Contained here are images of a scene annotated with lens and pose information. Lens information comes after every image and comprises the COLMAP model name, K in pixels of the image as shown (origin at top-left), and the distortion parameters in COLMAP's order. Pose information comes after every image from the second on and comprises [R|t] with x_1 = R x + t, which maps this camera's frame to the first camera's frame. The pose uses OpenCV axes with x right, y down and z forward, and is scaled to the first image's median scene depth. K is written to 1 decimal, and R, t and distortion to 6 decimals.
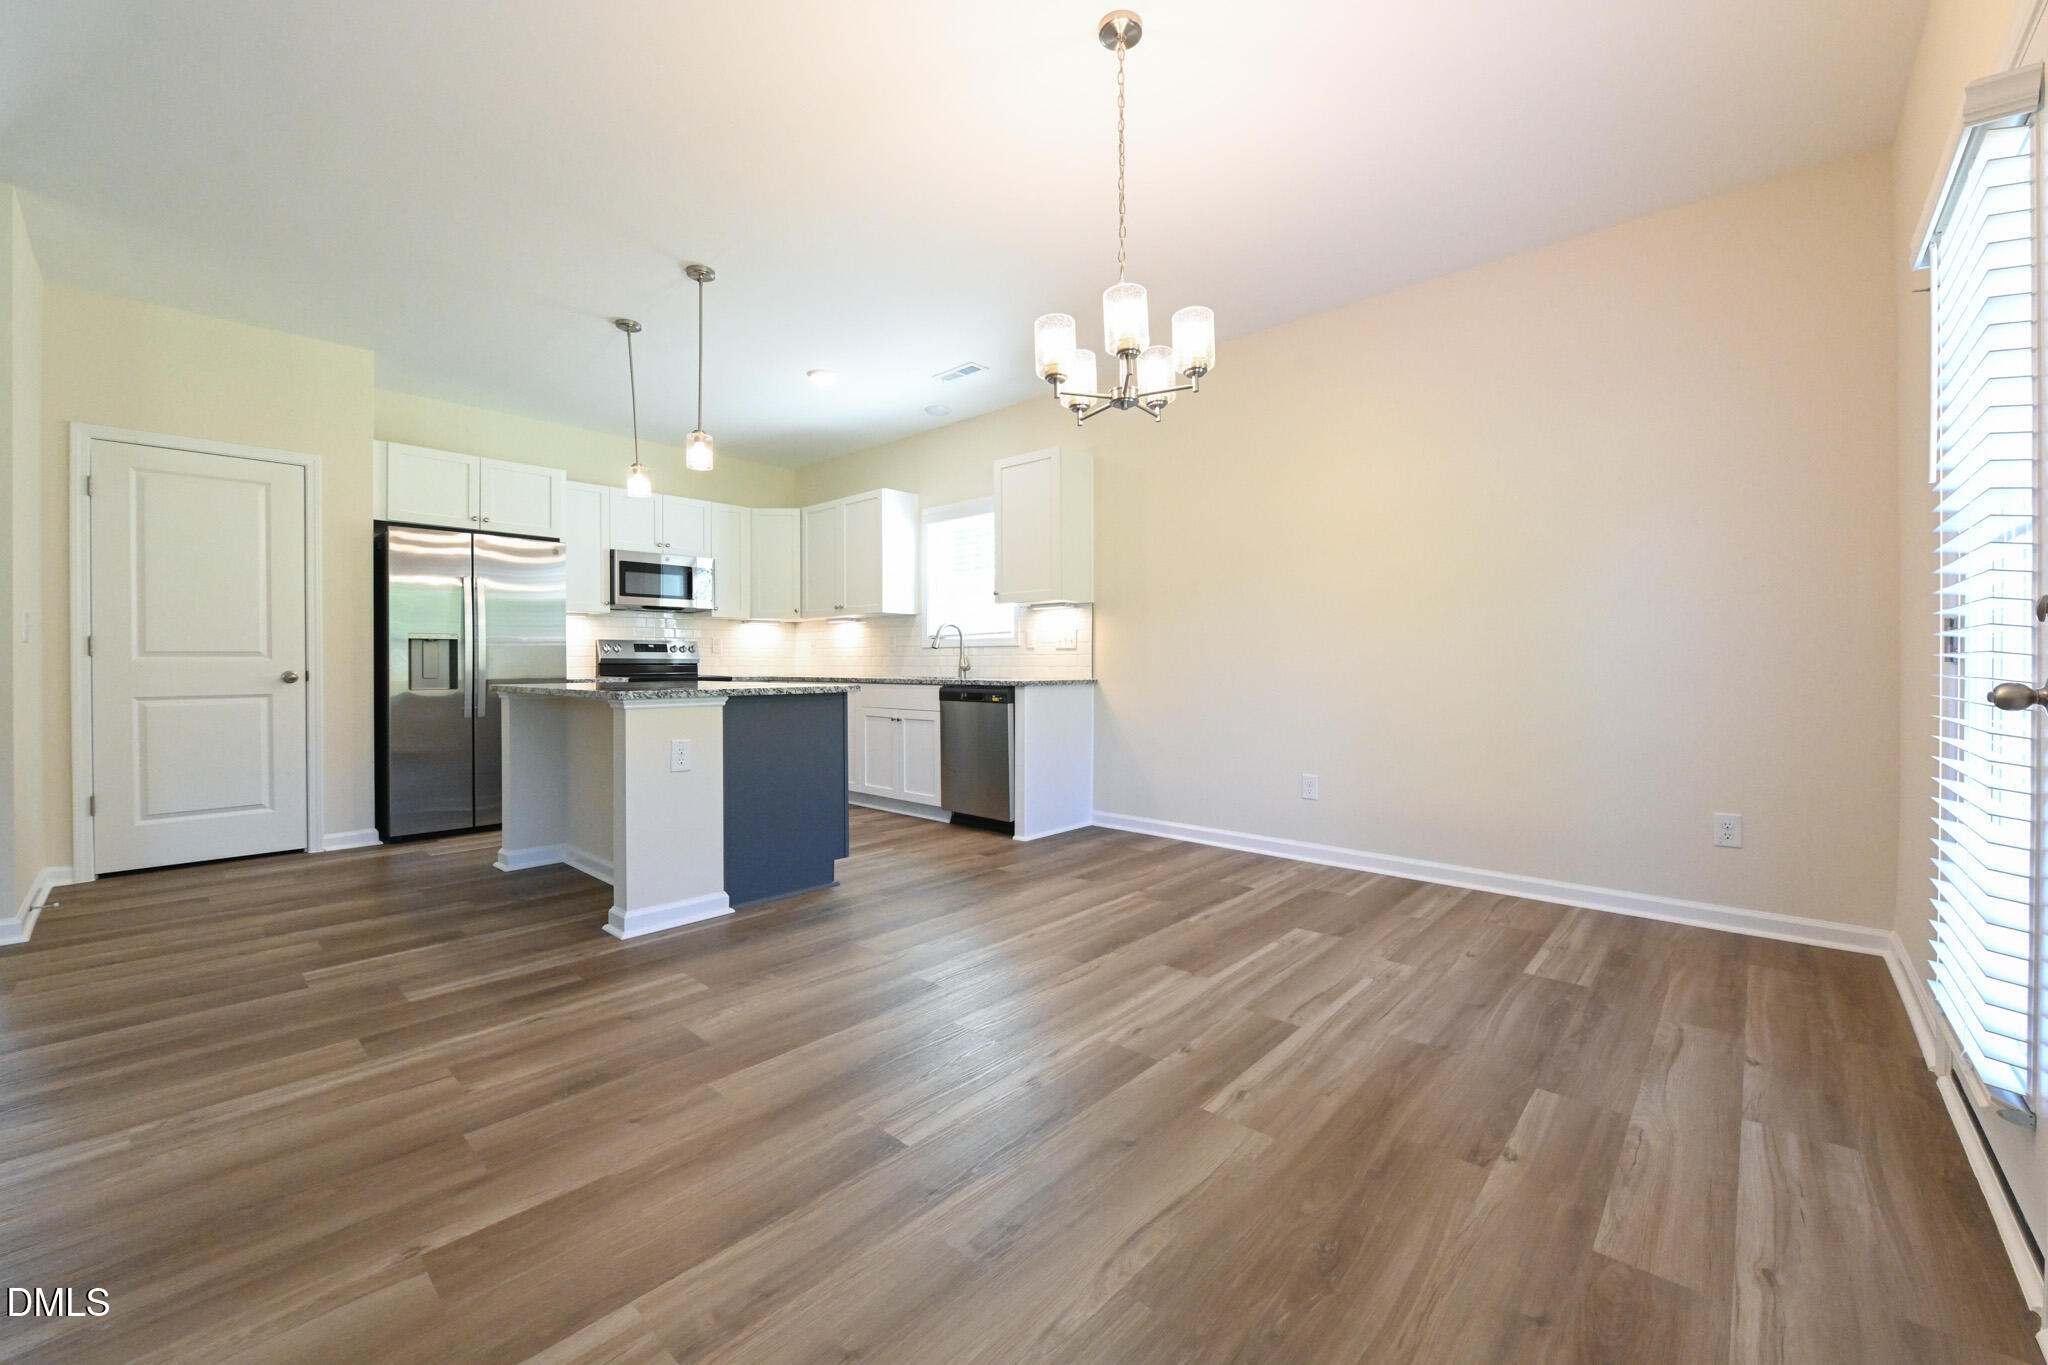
lens RADIAL K [[809.4, 0, 1024.4], [0, 809.4, 666.5], [0, 0, 1]] dist [-0.008204, -0.000932]
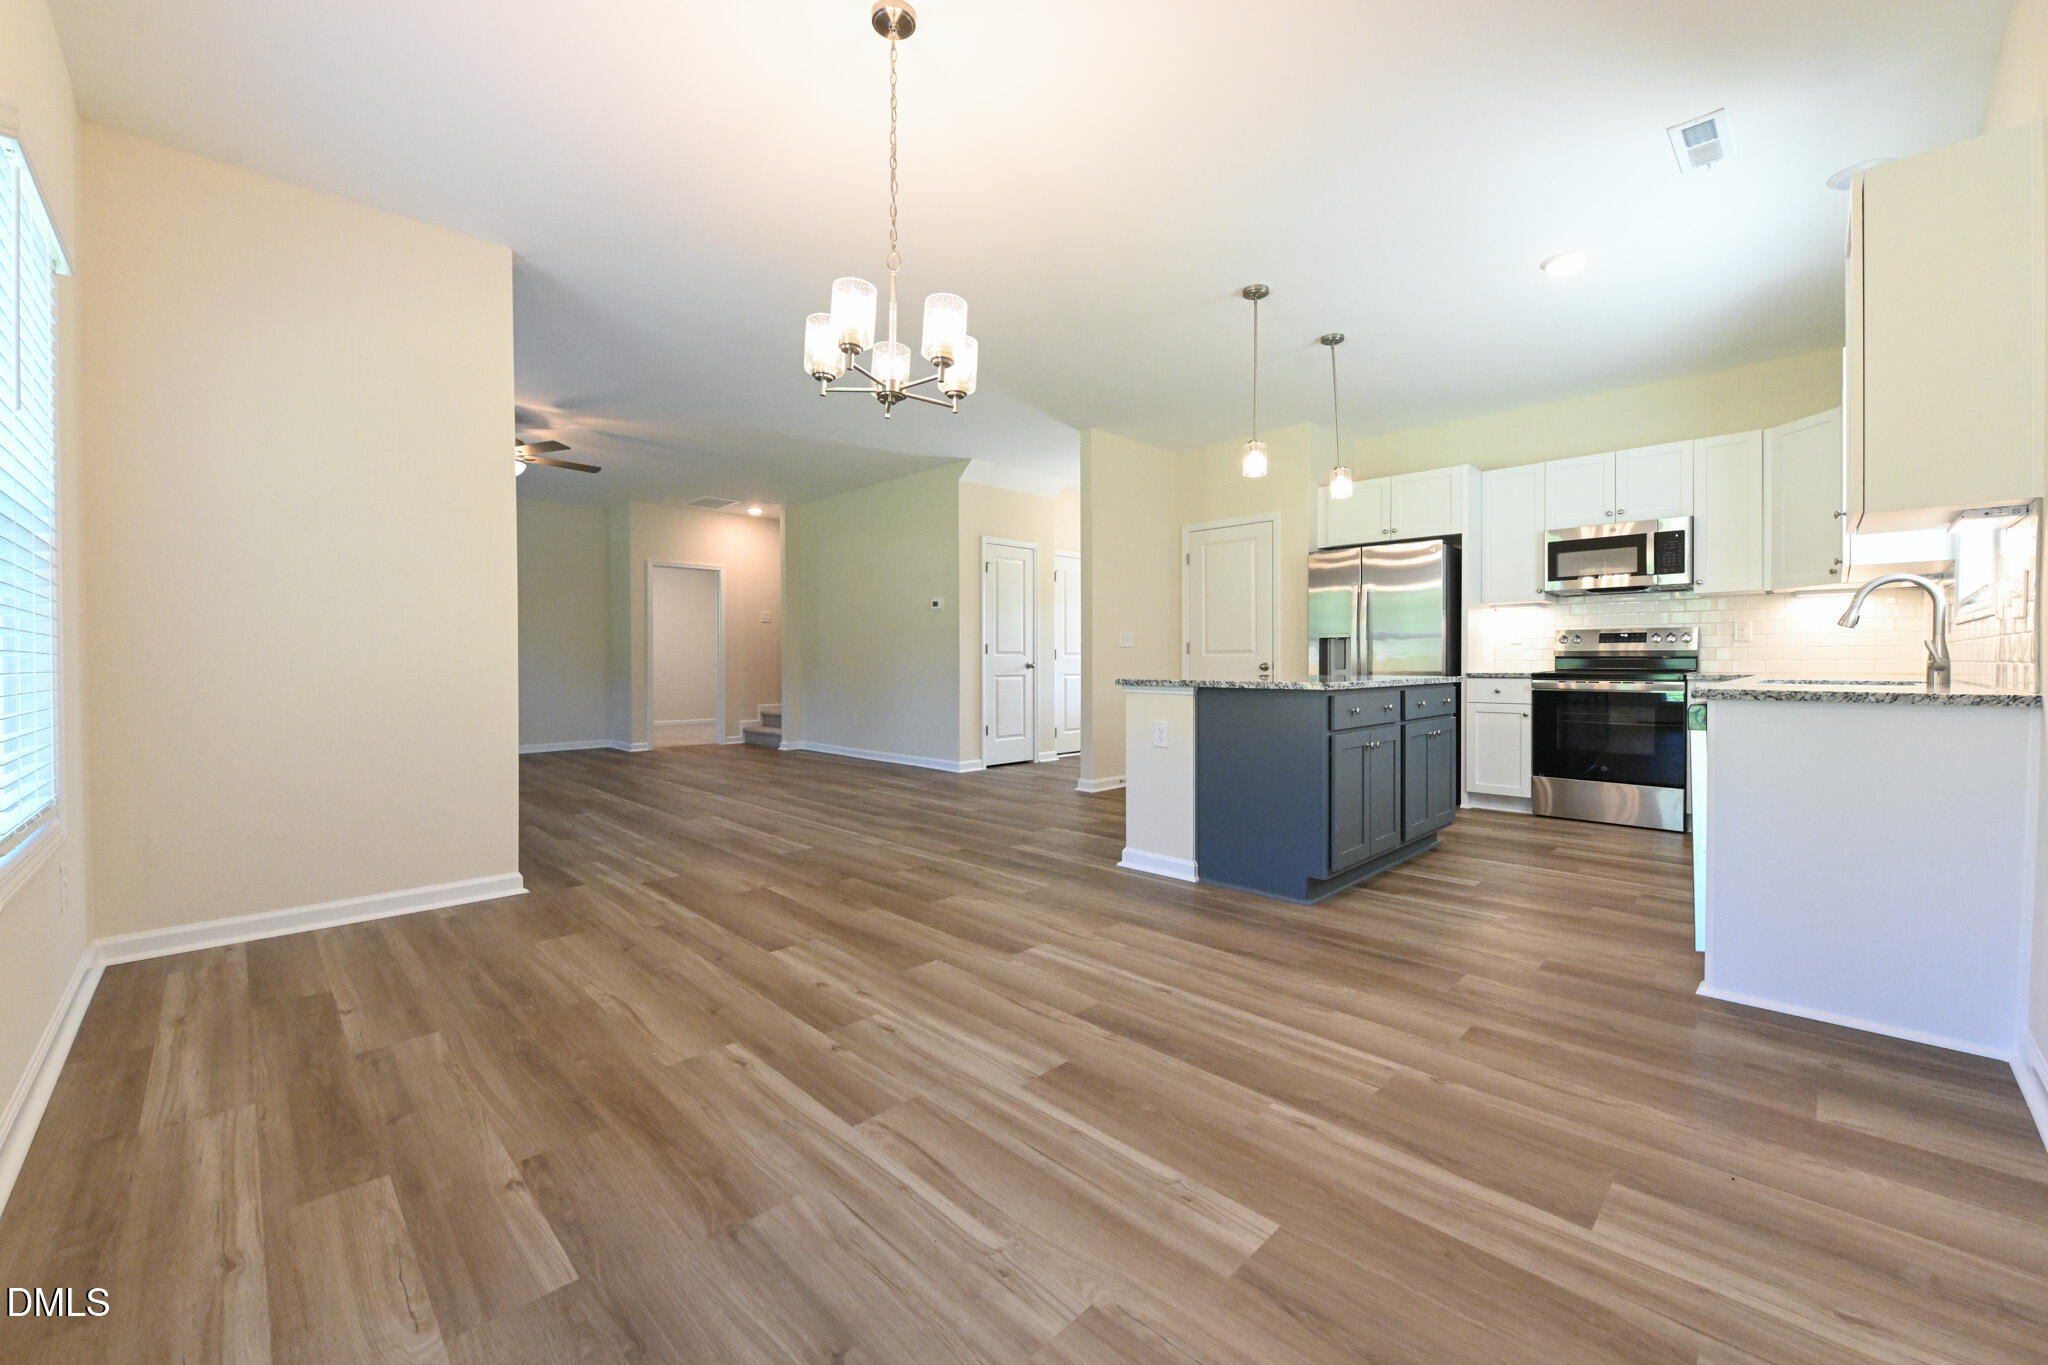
lens RADIAL K [[809.4, 0, 1028.1], [0, 809.4, 676.0], [0, 0, 1]] dist [-0.008204, -0.000932]
pose [[-0.046709, 0.021509, -0.998677, 0.704362], [-0.000863, 0.999767, 0.021573, -0.002006], [0.998908, 0.001869, -0.046679, 0.771322]]
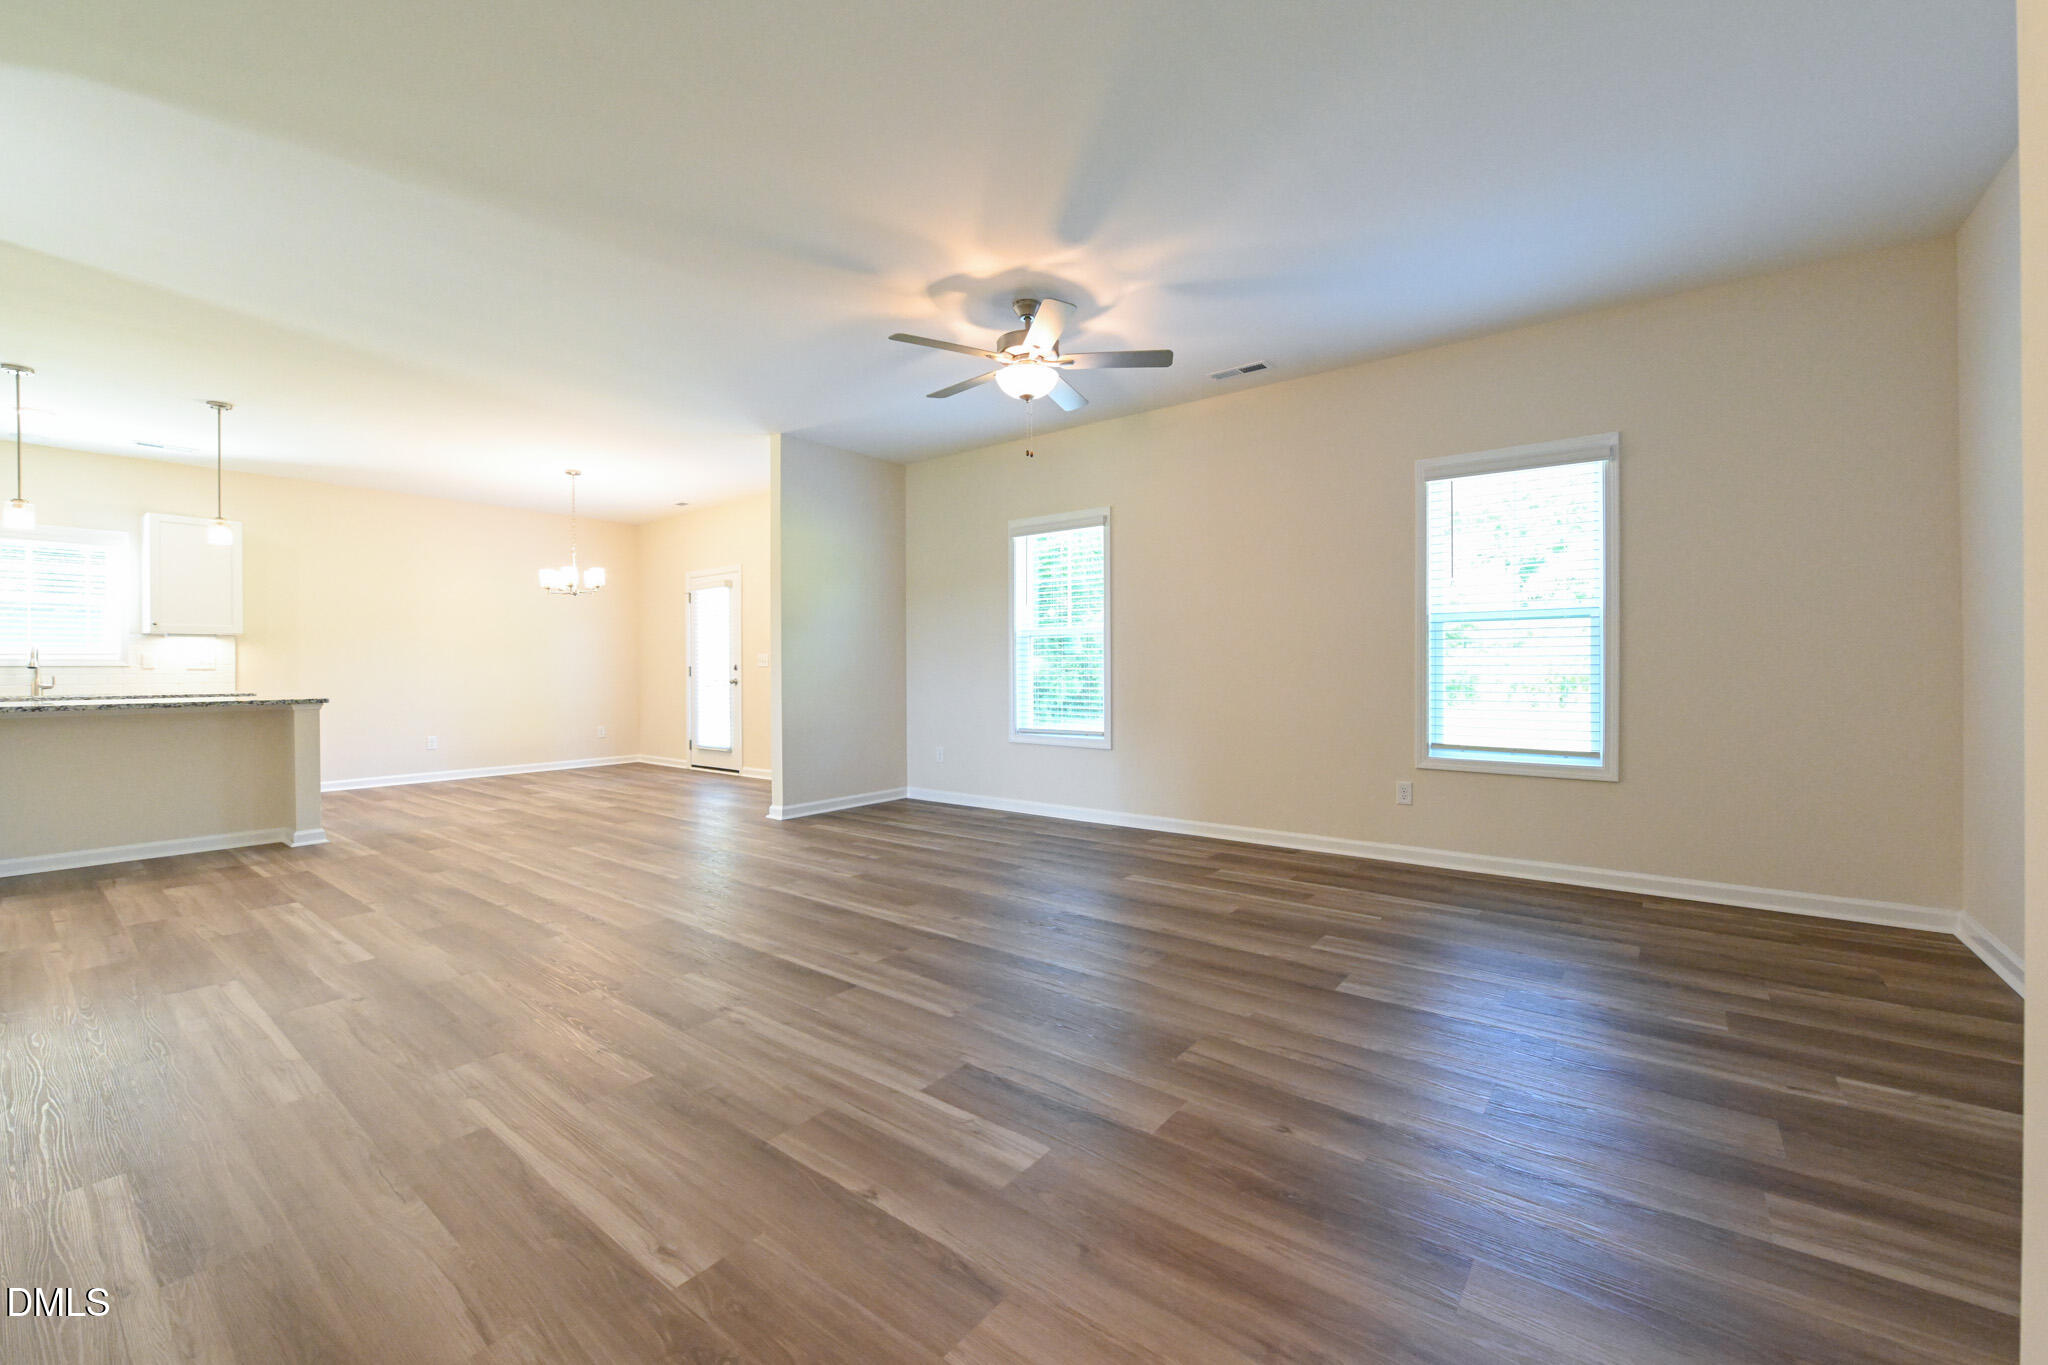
lens RADIAL K [[809.4, 0, 1017.7], [0, 809.4, 669.8], [0, 0, 1]] dist [-0.008204, -0.000932]
pose [[-0.074054, 0.001377, 0.997253, -1.929333], [0.009925, 0.999951, -0.000644, -0.010937], [-0.997205, 0.009850, -0.074064, -0.273081]]
